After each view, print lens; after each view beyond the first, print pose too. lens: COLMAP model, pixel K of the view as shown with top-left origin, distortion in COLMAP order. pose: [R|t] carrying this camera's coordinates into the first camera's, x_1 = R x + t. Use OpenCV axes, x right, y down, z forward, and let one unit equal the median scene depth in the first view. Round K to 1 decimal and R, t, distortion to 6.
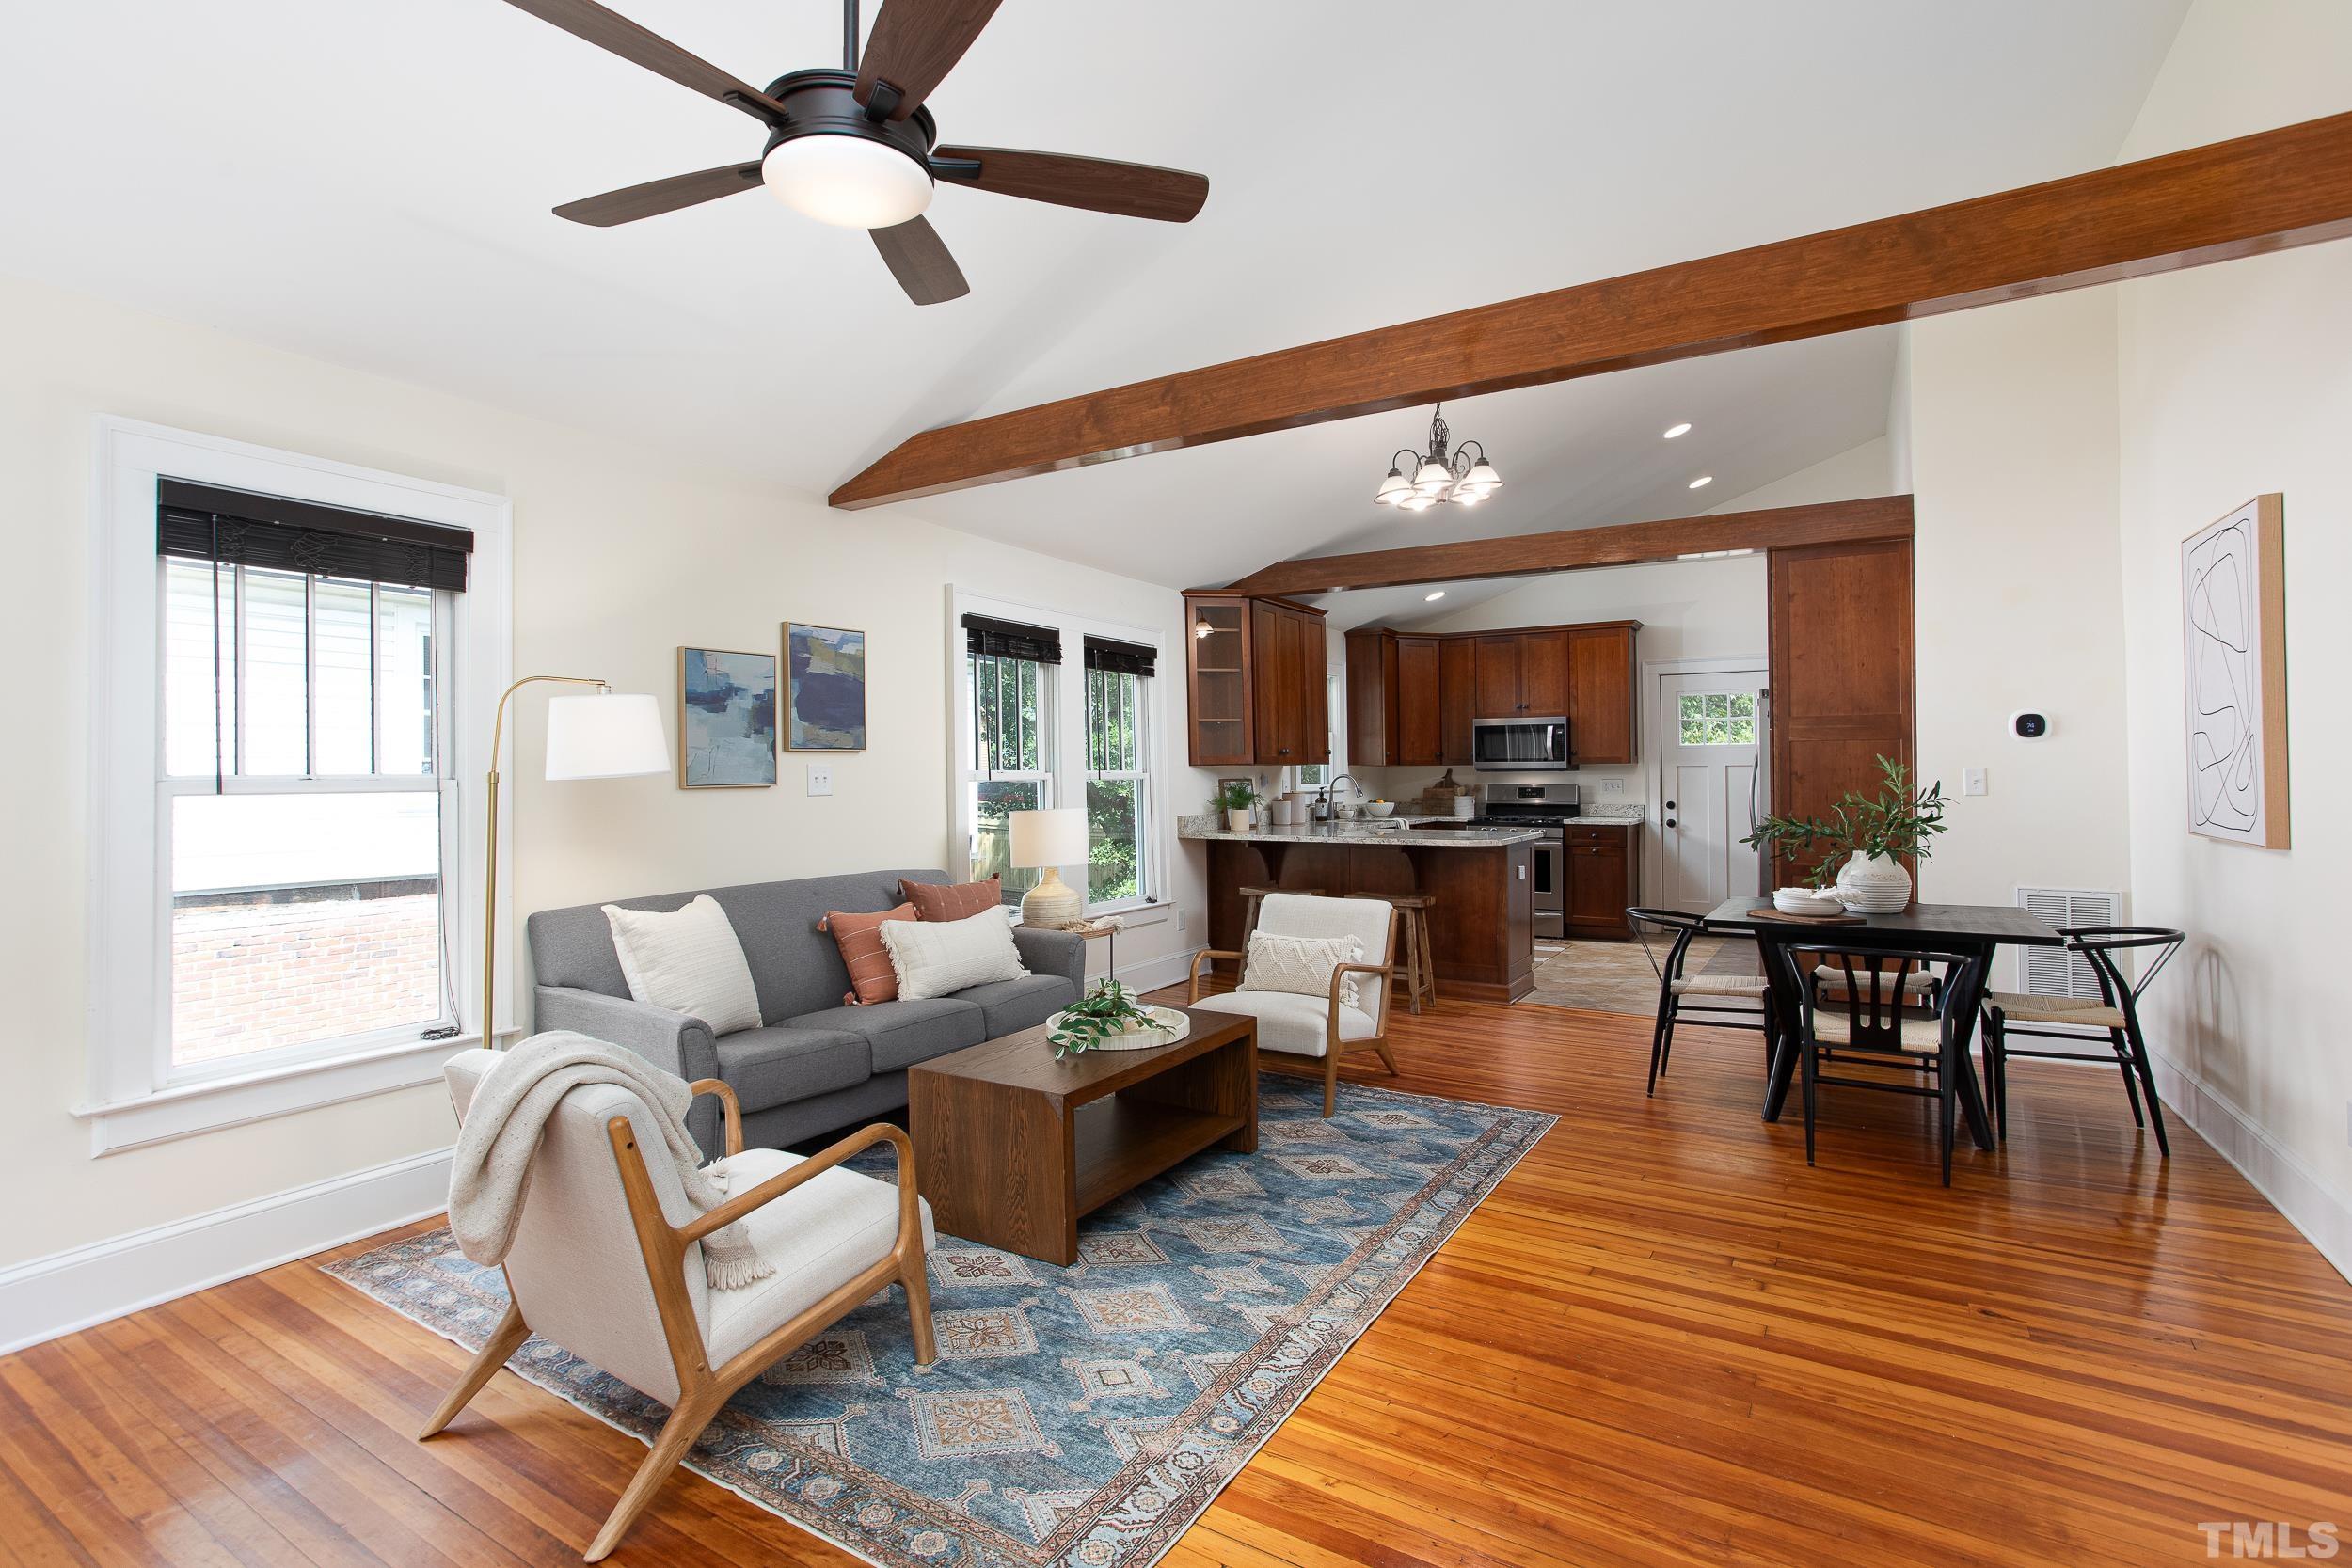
lens RADIAL K [[1178.1, 0, 1207.4], [0, 1178.1, 771.4], [0, 0, 1]] dist [-0.038595, 0.024082]
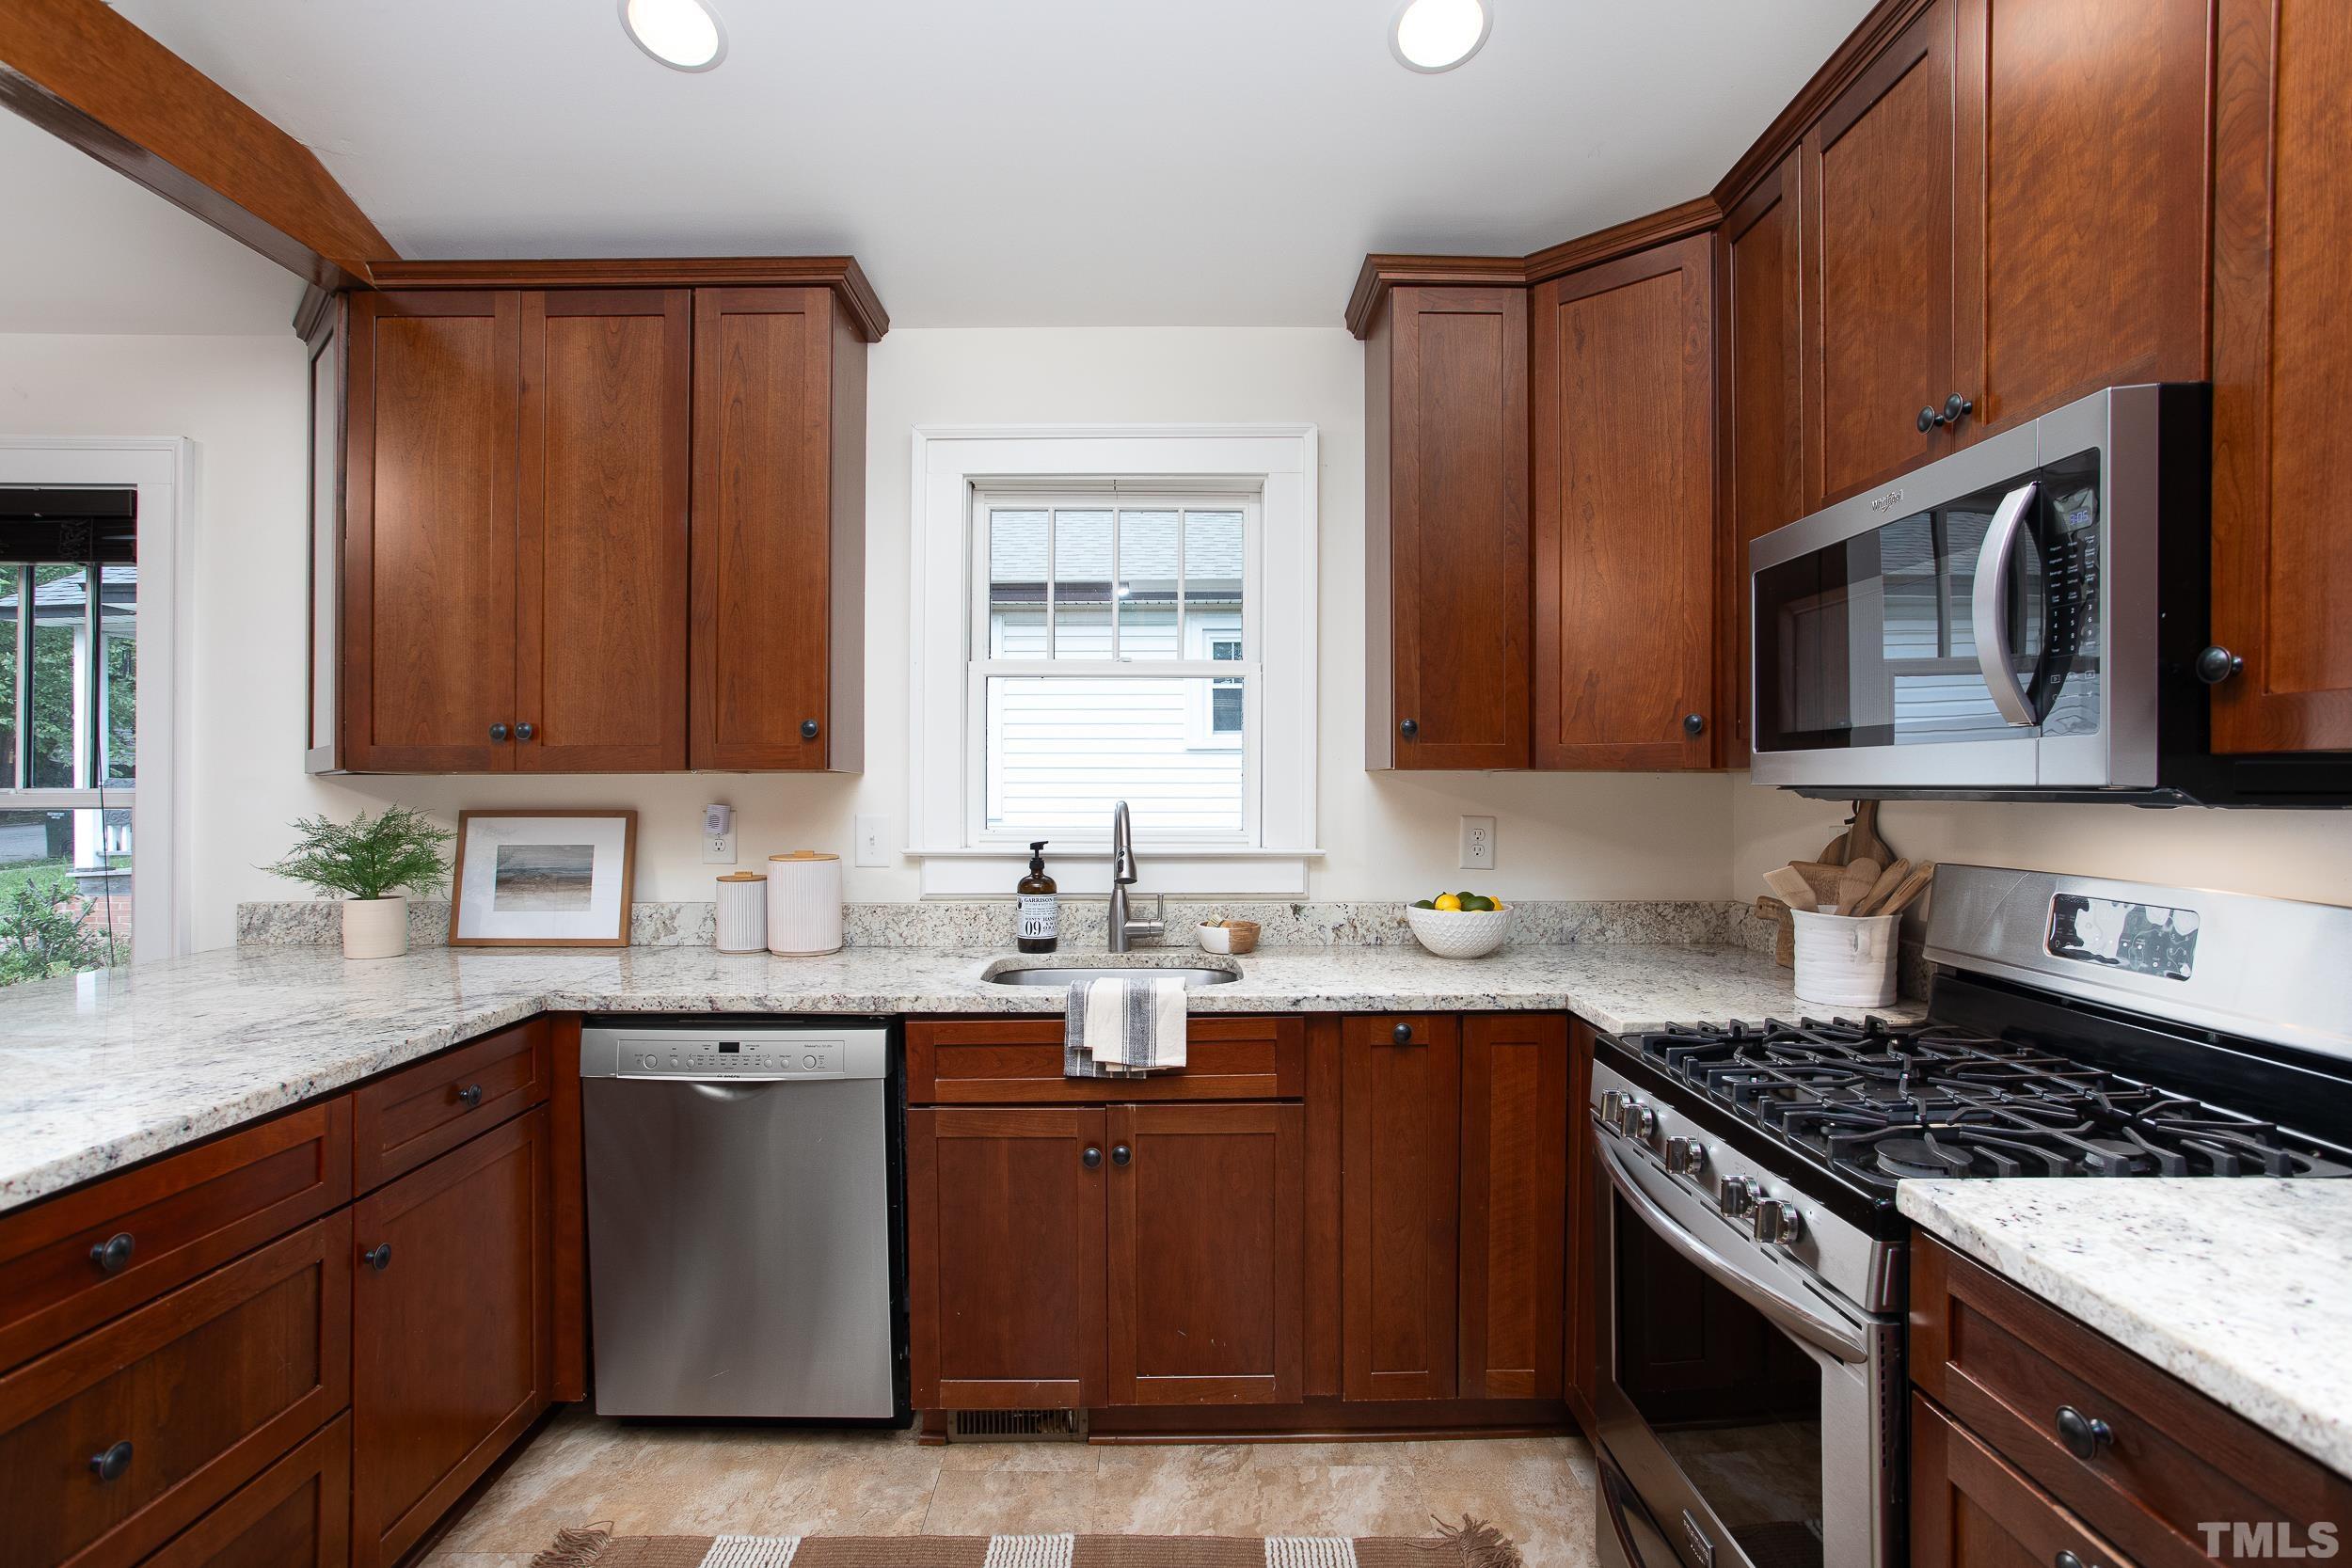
lens RADIAL K [[1178.1, 0, 1146.8], [0, 1178.1, 797.5], [0, 0, 1]] dist [-0.038595, 0.024082]
pose [[0.496648, 0.015035, -0.867822, 0.362133], [0.002432, 0.999822, 0.018713, -0.003954], [0.867949, -0.011405, 0.496523, 0.841576]]
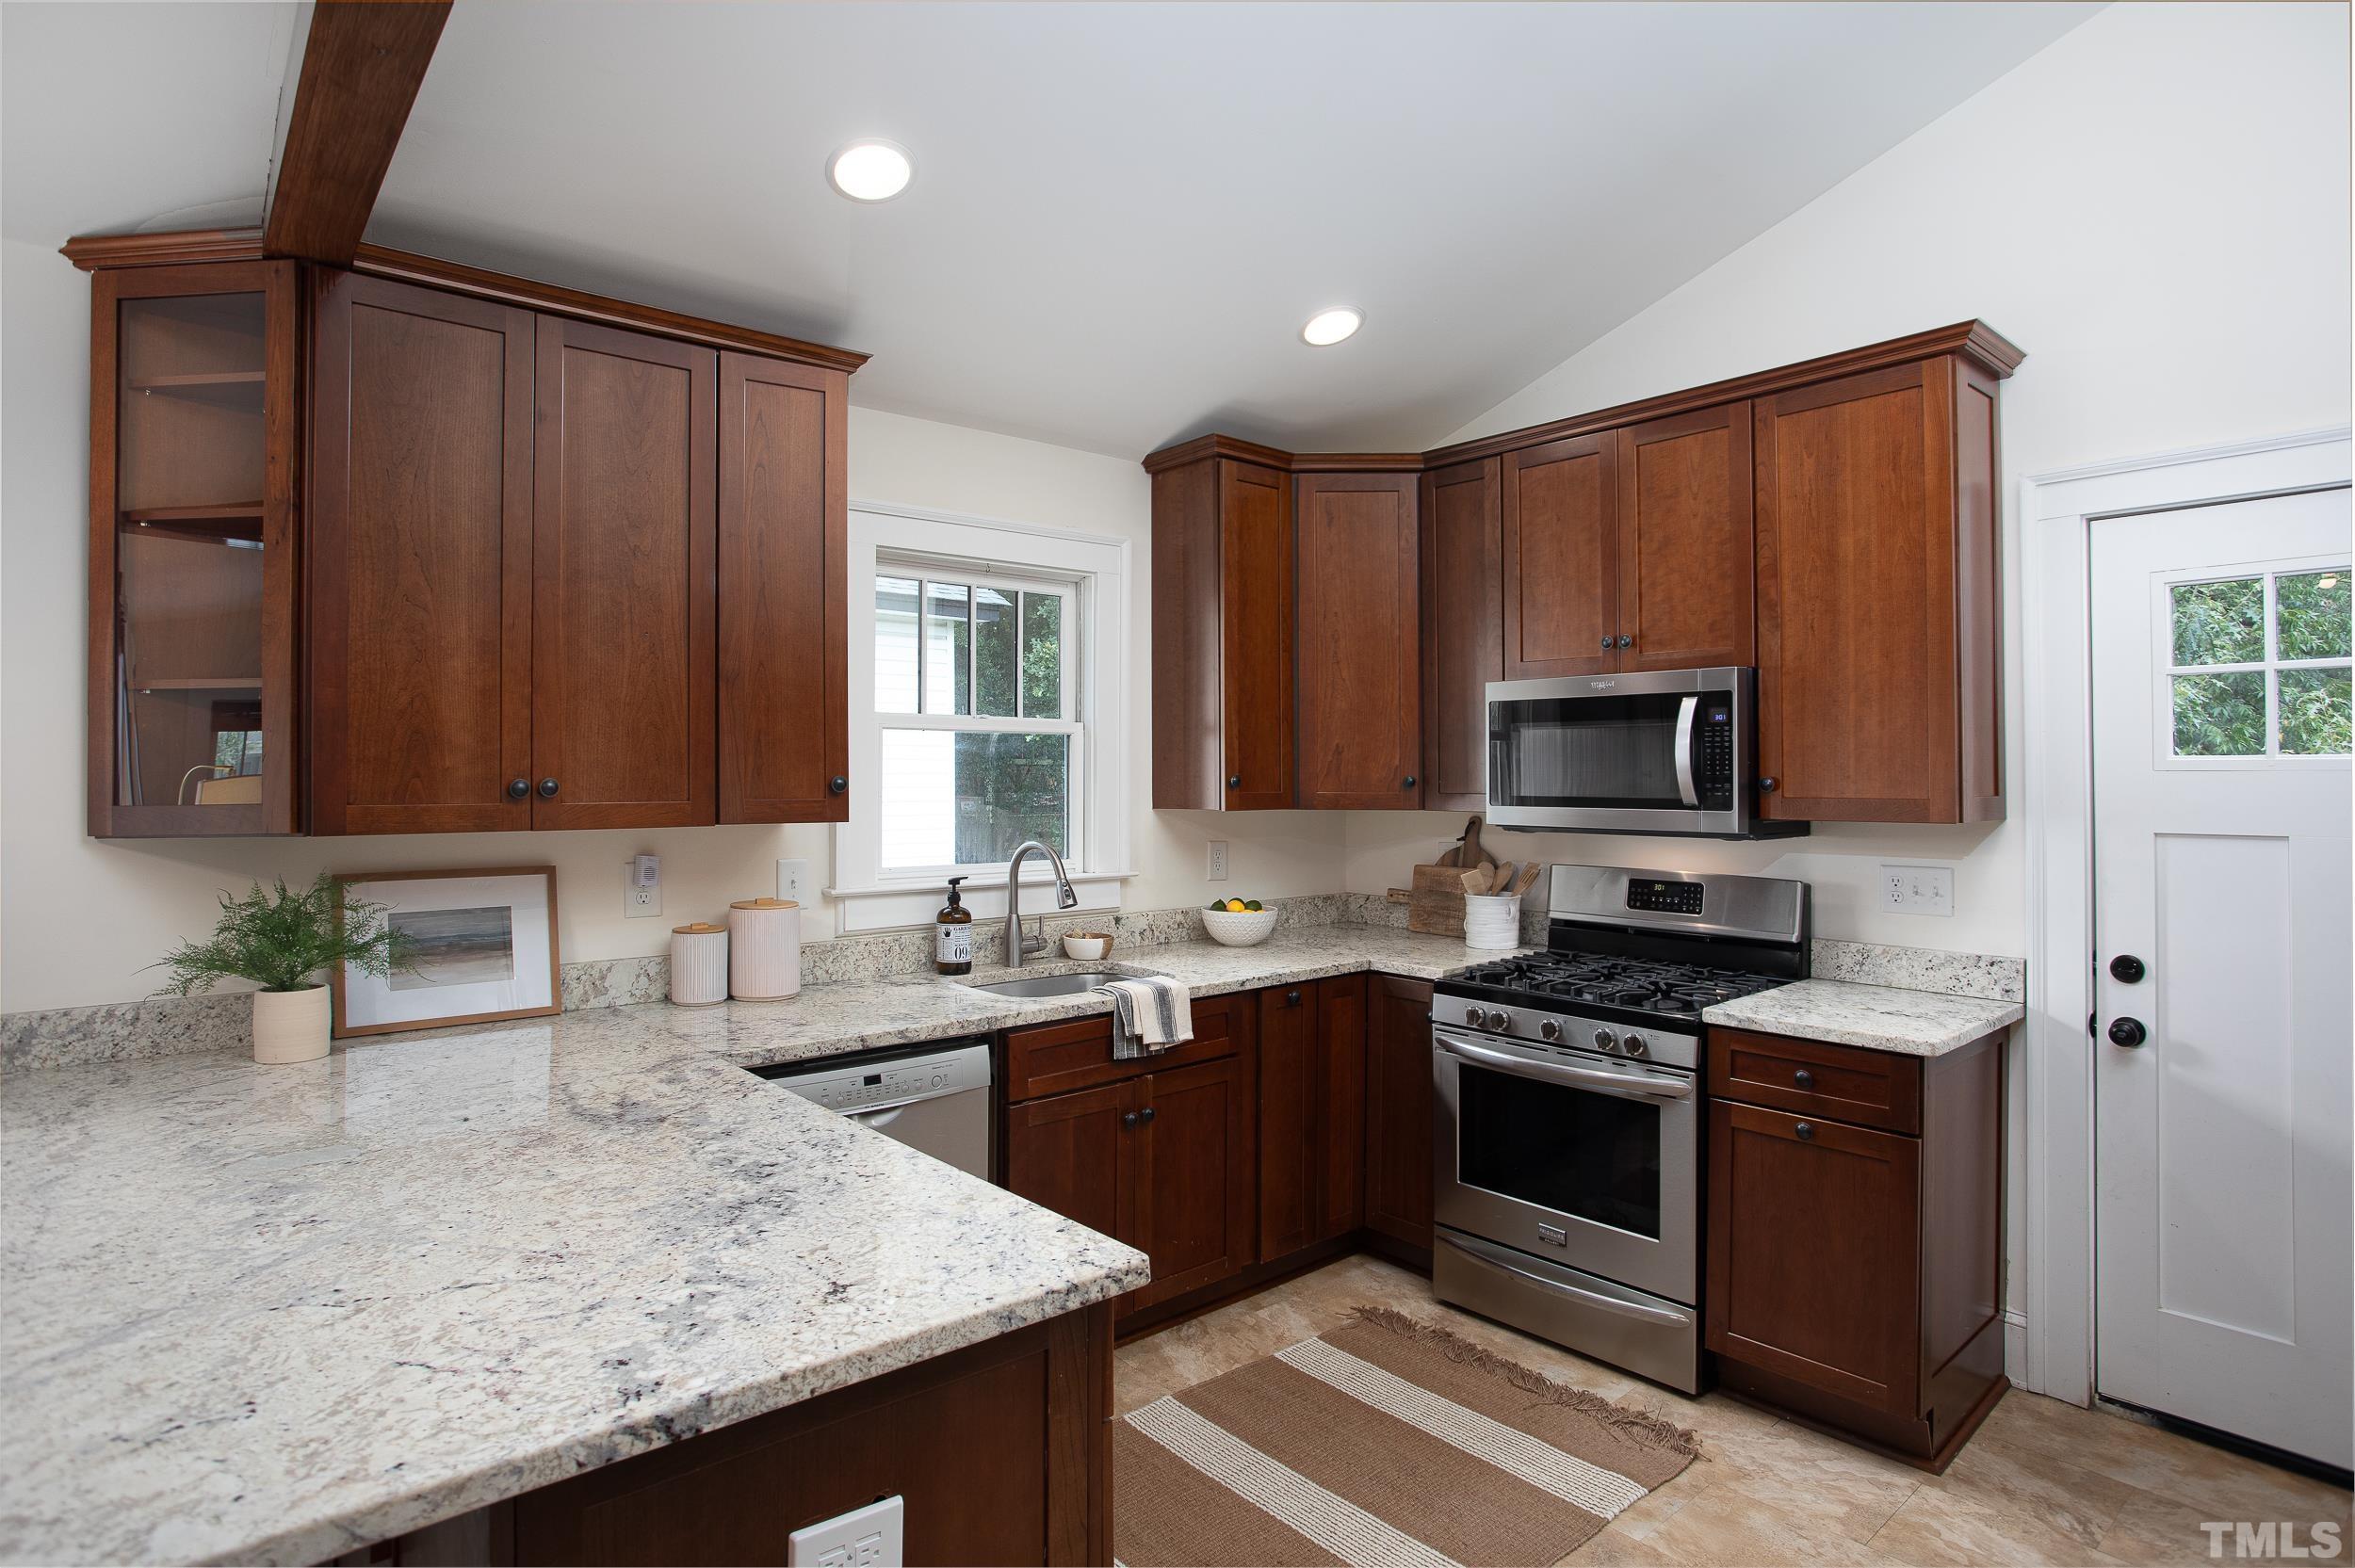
lens RADIAL K [[1269.5, 0, 1248.4], [0, 1269.5, 768.3], [0, 0, 1]] dist [-0.052632, 0.016109]
pose [[0.952747, 0.005061, -0.303724, 0.282174], [-0.004565, 0.999987, 0.002344, -0.019932], [0.303732, -0.000847, 0.952757, 0.643837]]
